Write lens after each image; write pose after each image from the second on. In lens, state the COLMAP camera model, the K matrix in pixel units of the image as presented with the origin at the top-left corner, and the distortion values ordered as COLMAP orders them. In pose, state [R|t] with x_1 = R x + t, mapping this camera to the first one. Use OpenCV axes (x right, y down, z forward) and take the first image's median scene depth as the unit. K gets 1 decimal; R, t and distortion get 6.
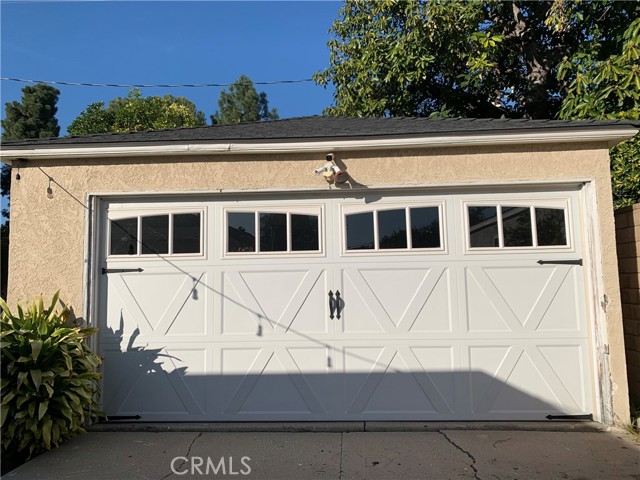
lens RADIAL K [[487.2, 0, 322.9], [0, 487.2, 231.1], [0, 0, 1]] dist [0.046234, -0.054498]
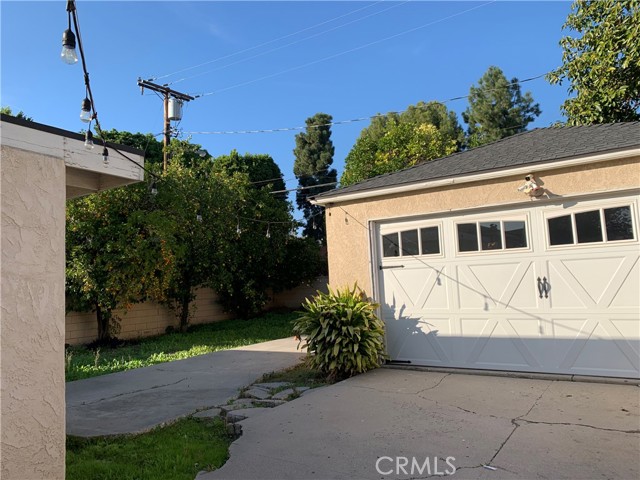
lens RADIAL K [[487.2, 0, 322.8], [0, 487.2, 235.5], [0, 0, 1]] dist [0.046234, -0.054498]
pose [[0.861266, -0.070255, -0.503275, 0.187092], [0.081155, 0.996701, -0.000253, -0.037240], [0.501632, -0.040625, 0.864127, -0.439351]]
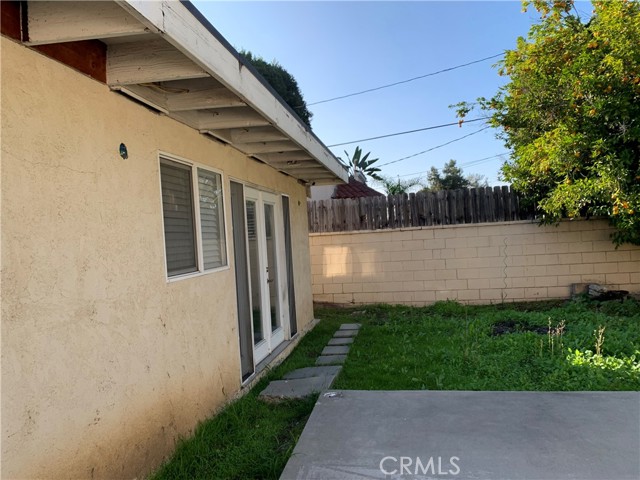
lens RADIAL K [[487.2, 0, 322.1], [0, 487.2, 236.6], [0, 0, 1]] dist [0.046234, -0.054498]
pose [[-0.128337, 0.028483, -0.991321, -0.512889], [0.162403, 0.986697, 0.007326, 0.052968], [0.978343, -0.160054, -0.131256, 0.376946]]
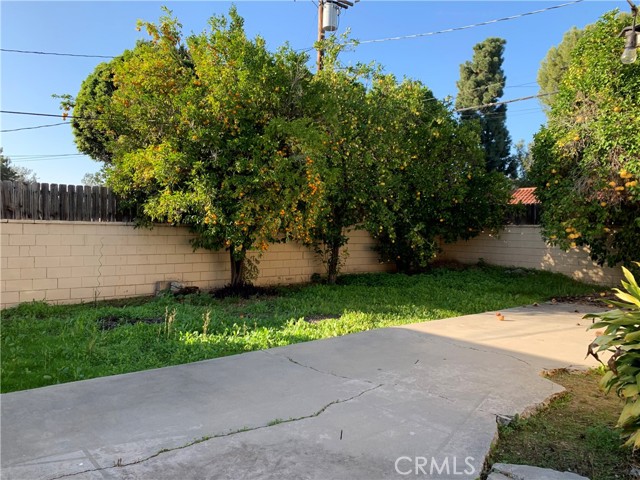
lens RADIAL K [[487.2, 0, 320.3], [0, 487.2, 233.8], [0, 0, 1]] dist [0.046234, -0.054498]
pose [[0.672800, 0.035366, -0.738978, -0.457410], [0.044860, 0.995069, 0.088465, 0.038443], [0.738463, -0.092670, 0.667896, 0.158664]]
